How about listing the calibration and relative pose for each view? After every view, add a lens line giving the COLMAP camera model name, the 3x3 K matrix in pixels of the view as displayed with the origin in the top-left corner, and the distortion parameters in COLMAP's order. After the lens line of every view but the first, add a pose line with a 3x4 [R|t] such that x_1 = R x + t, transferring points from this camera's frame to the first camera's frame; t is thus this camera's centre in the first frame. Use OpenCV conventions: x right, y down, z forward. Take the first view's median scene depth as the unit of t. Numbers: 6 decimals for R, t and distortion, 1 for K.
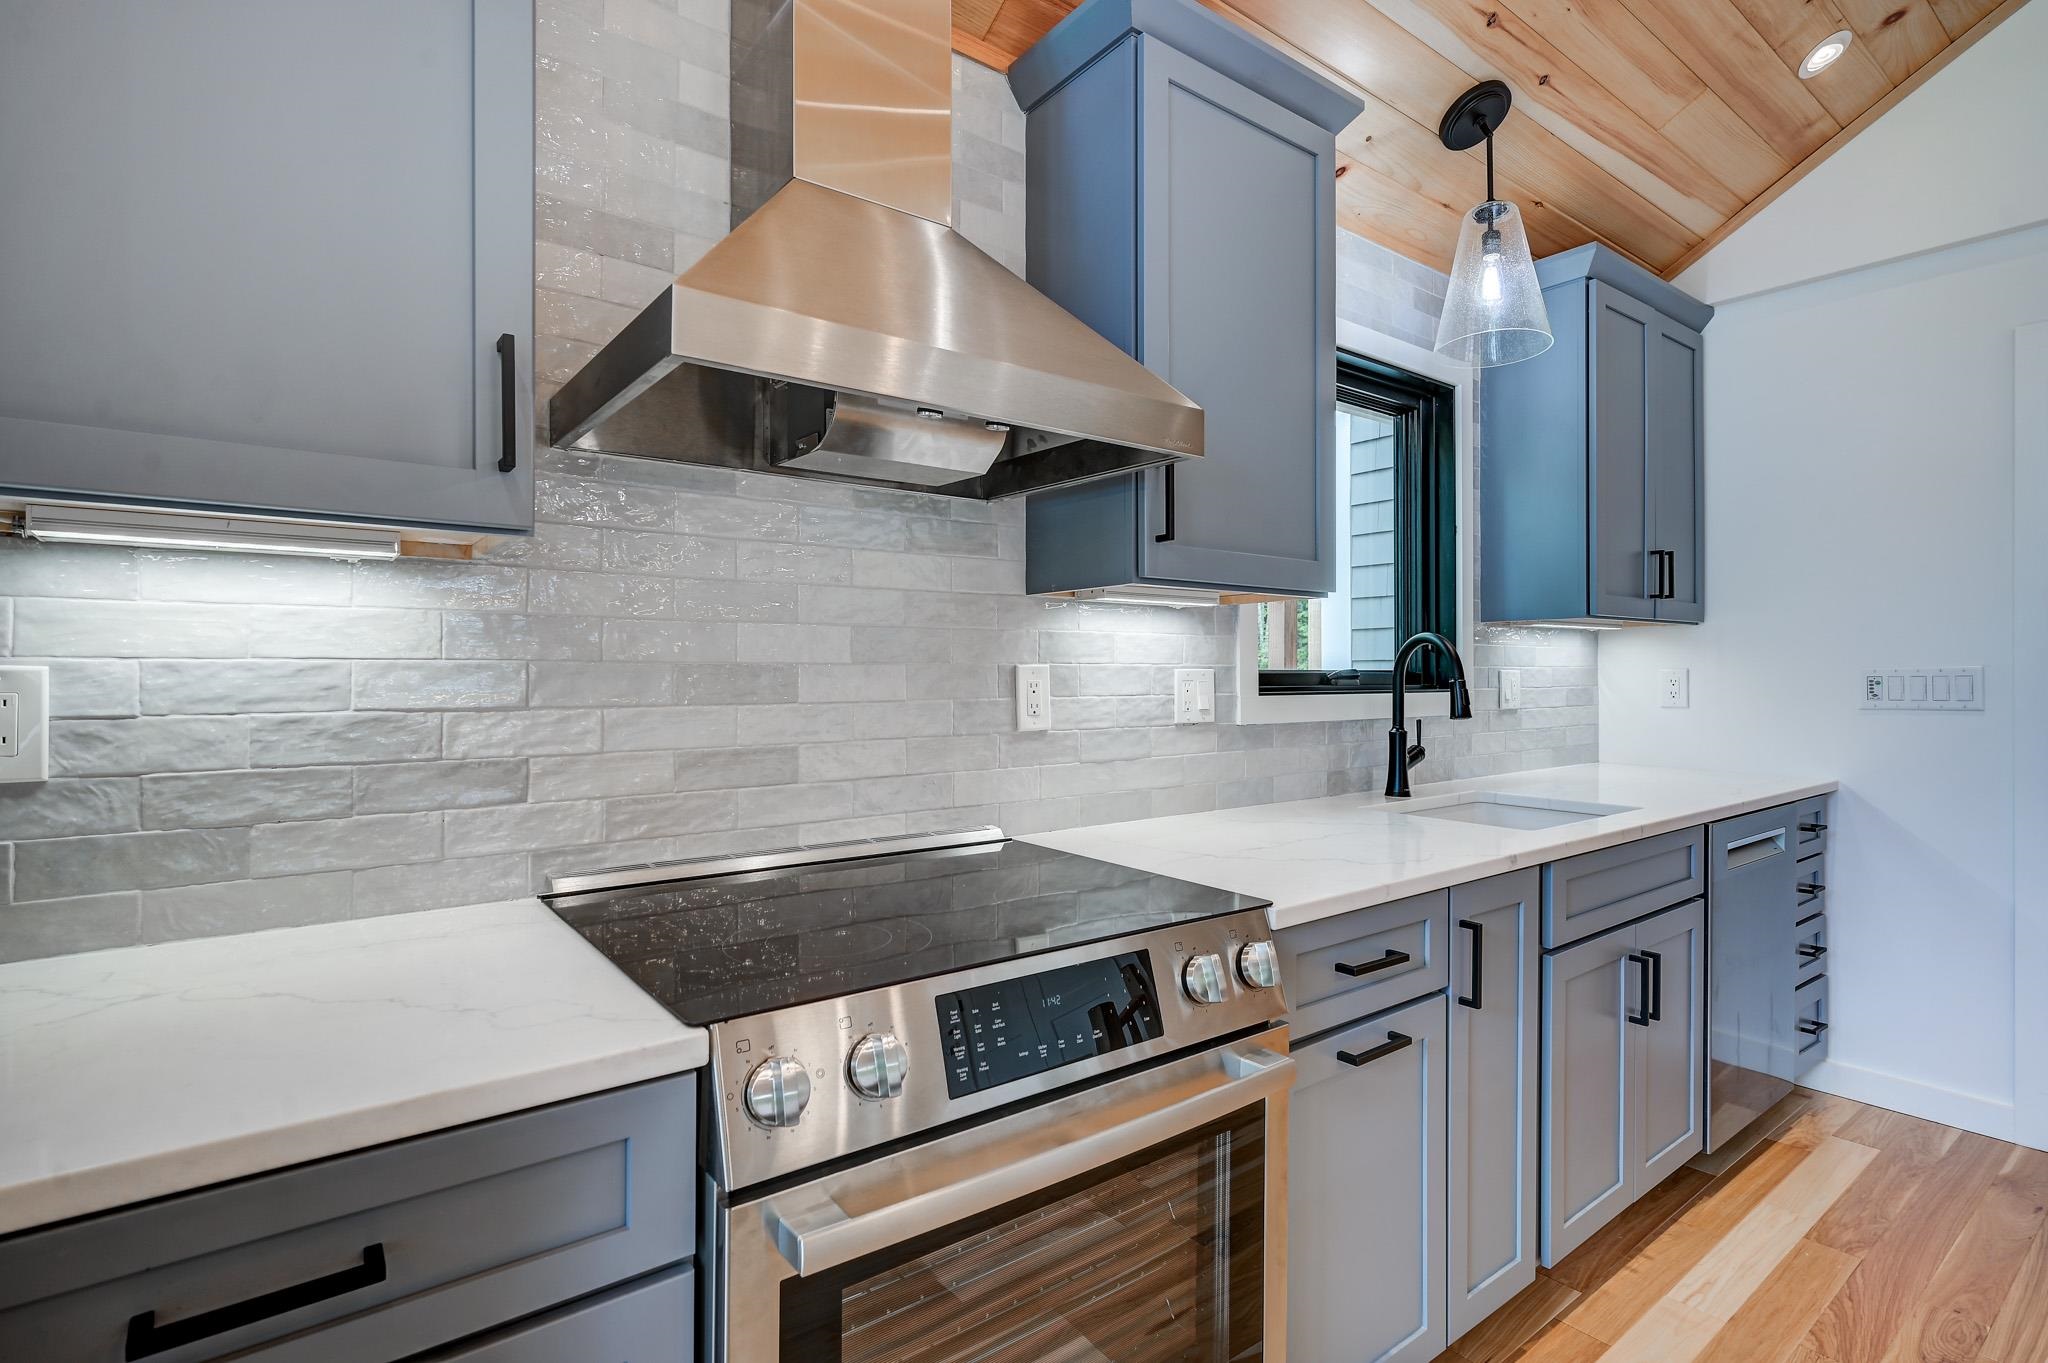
lens RADIAL K [[995.4, 0, 1034.0], [0, 995.4, 676.2], [0, 0, 1]] dist [-0.002700, 0.000093]
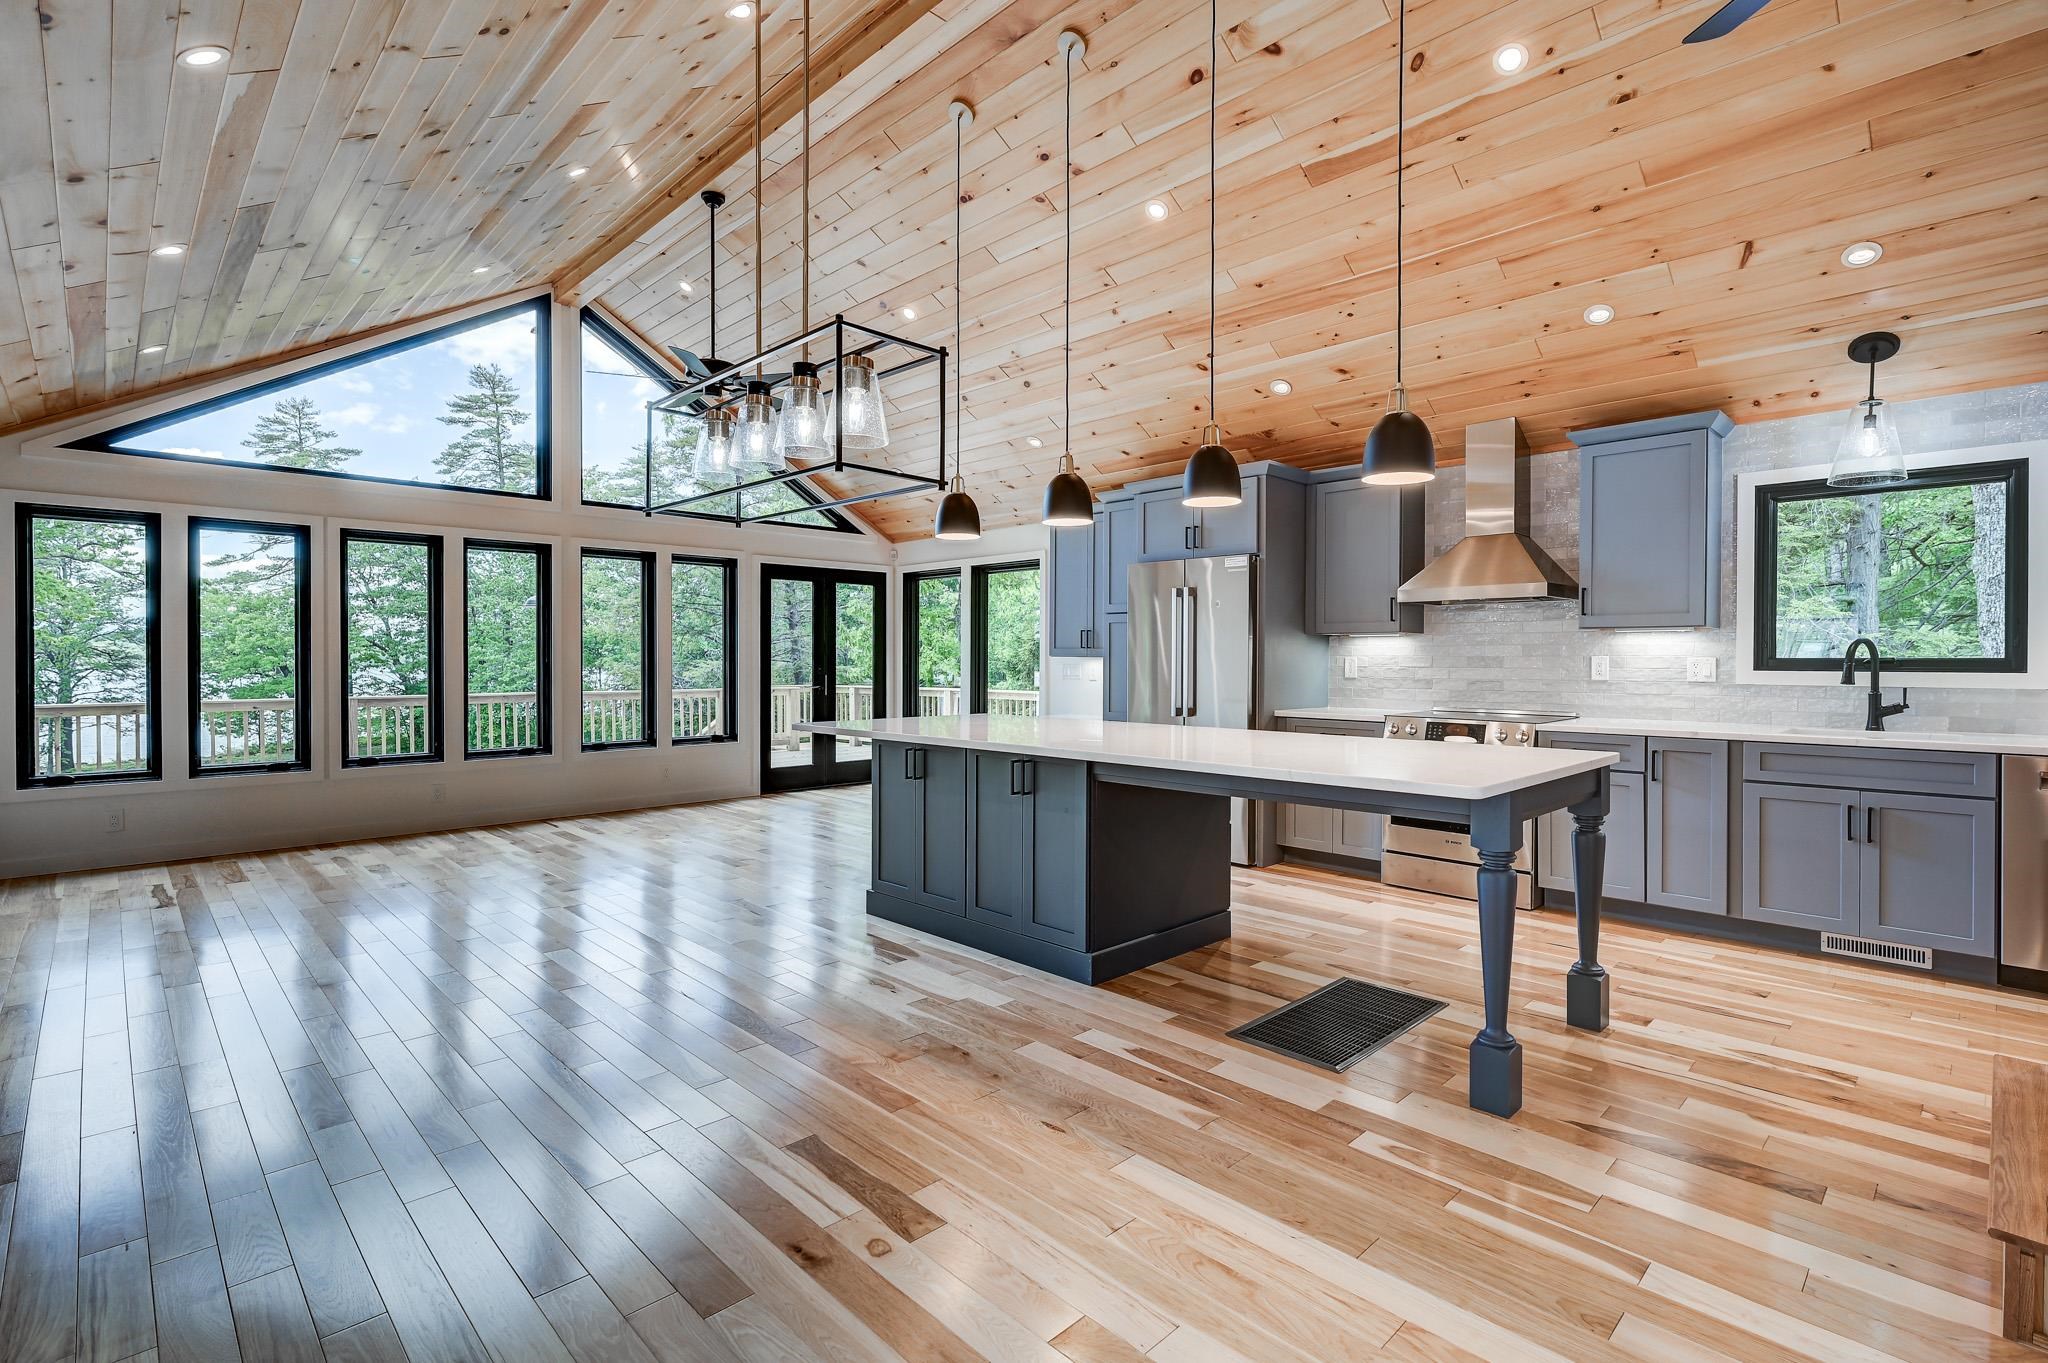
lens RADIAL K [[941.3, 0, 1032.9], [0, 941.3, 671.2], [0, 0, 1]] dist [-0.001849, -0.000034]
pose [[0.113138, 0.012417, -0.993502, 2.081181], [-0.005709, 0.999914, 0.011847, 0.006663], [0.993563, 0.004332, 0.113199, -0.736400]]
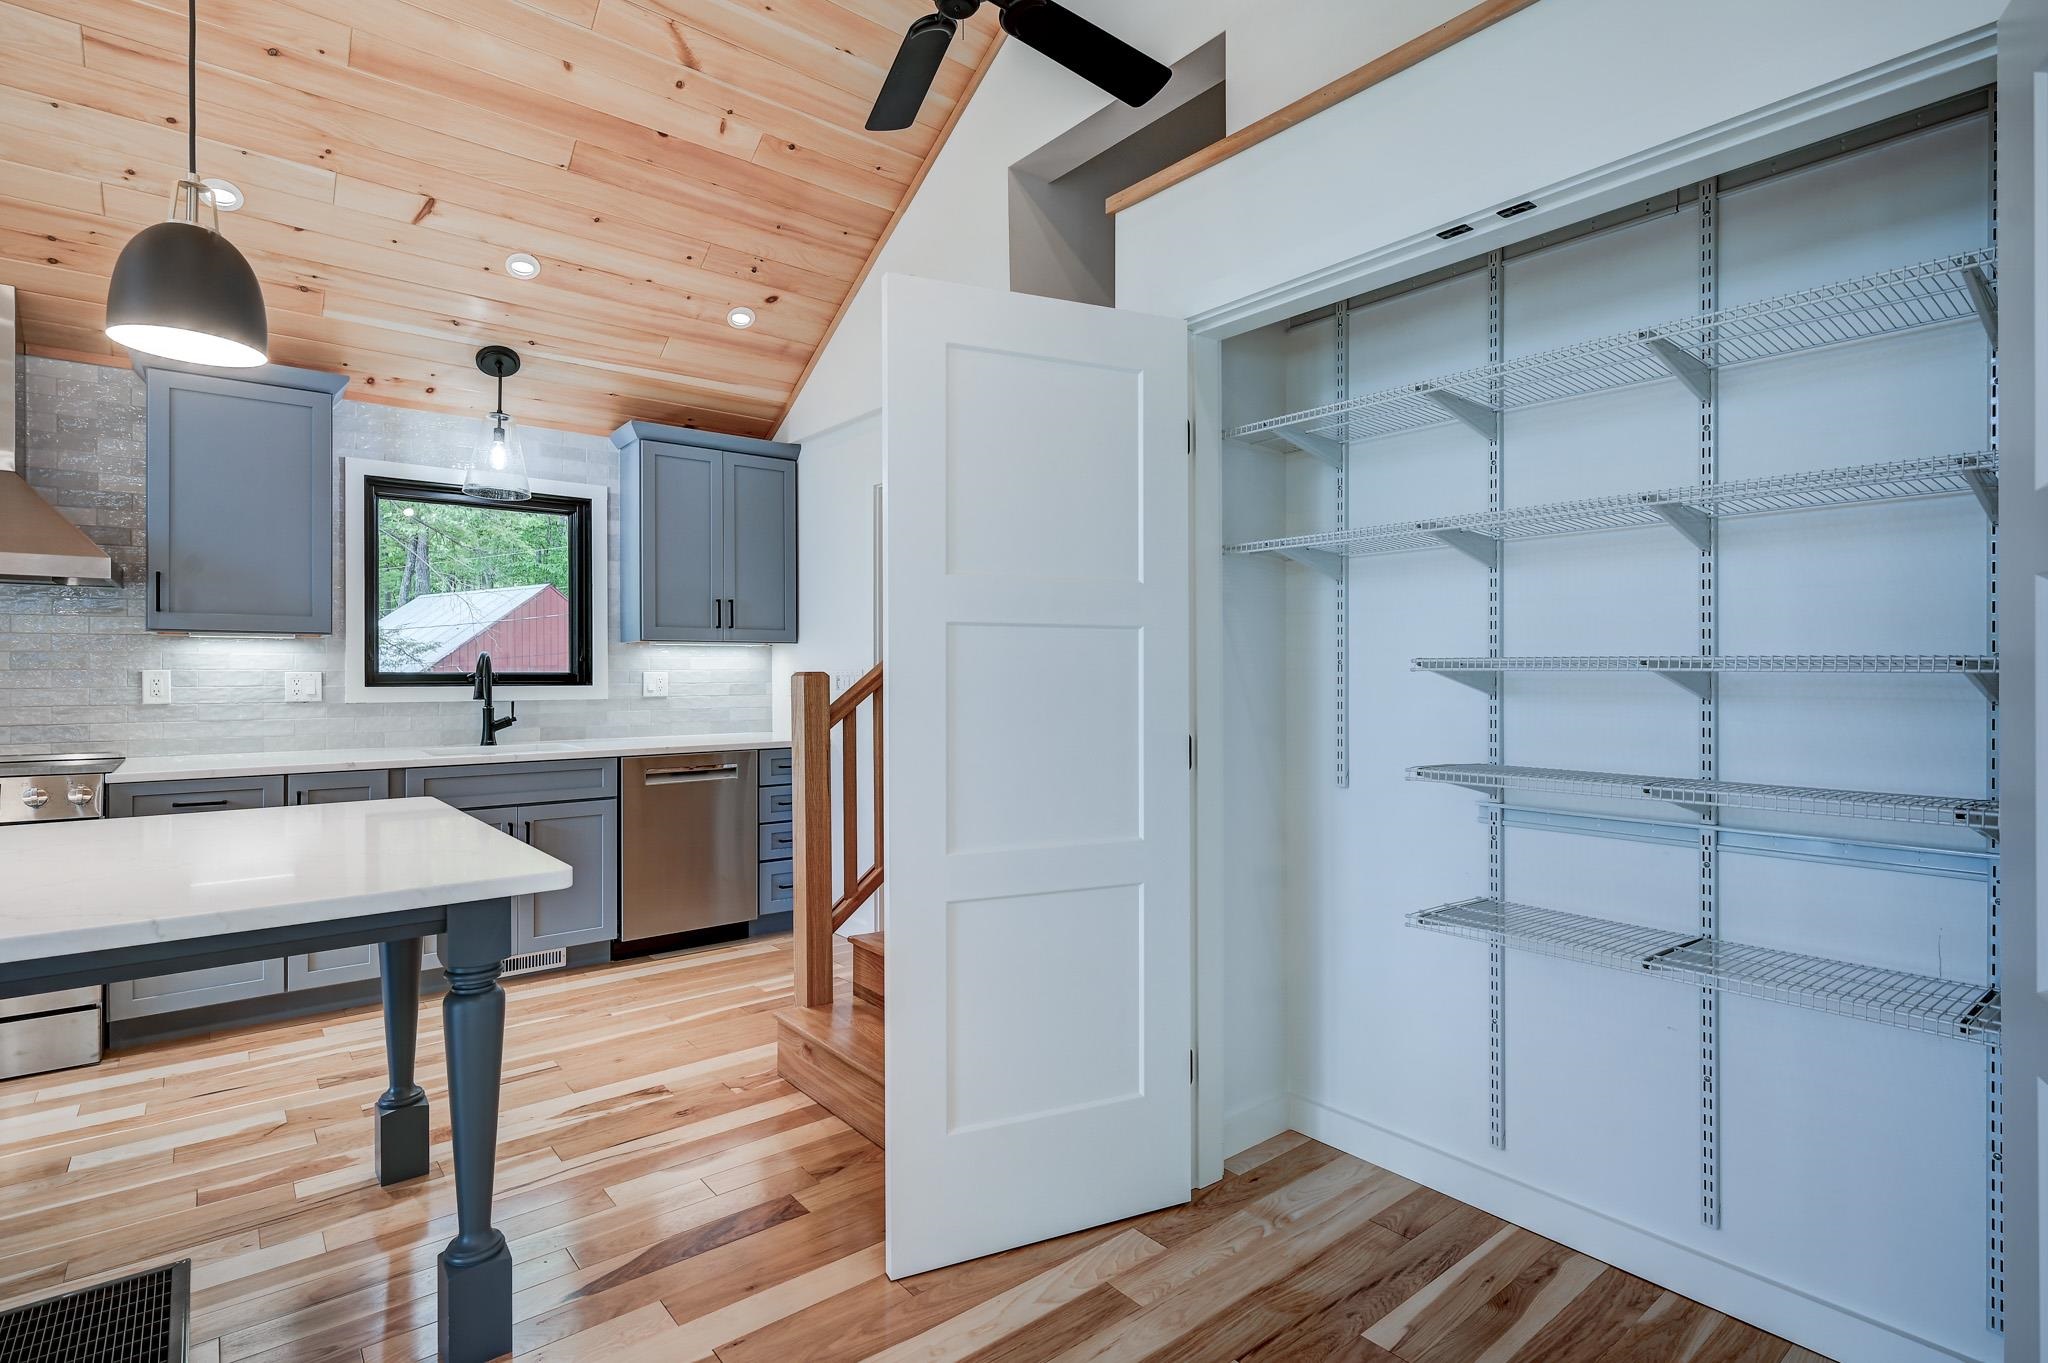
lens RADIAL K [[995.4, 0, 1034.0], [0, 995.4, 676.2], [0, 0, 1]] dist [-0.002700, 0.000093]
pose [[0.999697, -0.001304, 0.024589, 1.448630], [0.001340, 0.999998, -0.001460, 0.004634], [-0.024587, 0.001493, 0.999697, -0.858599]]
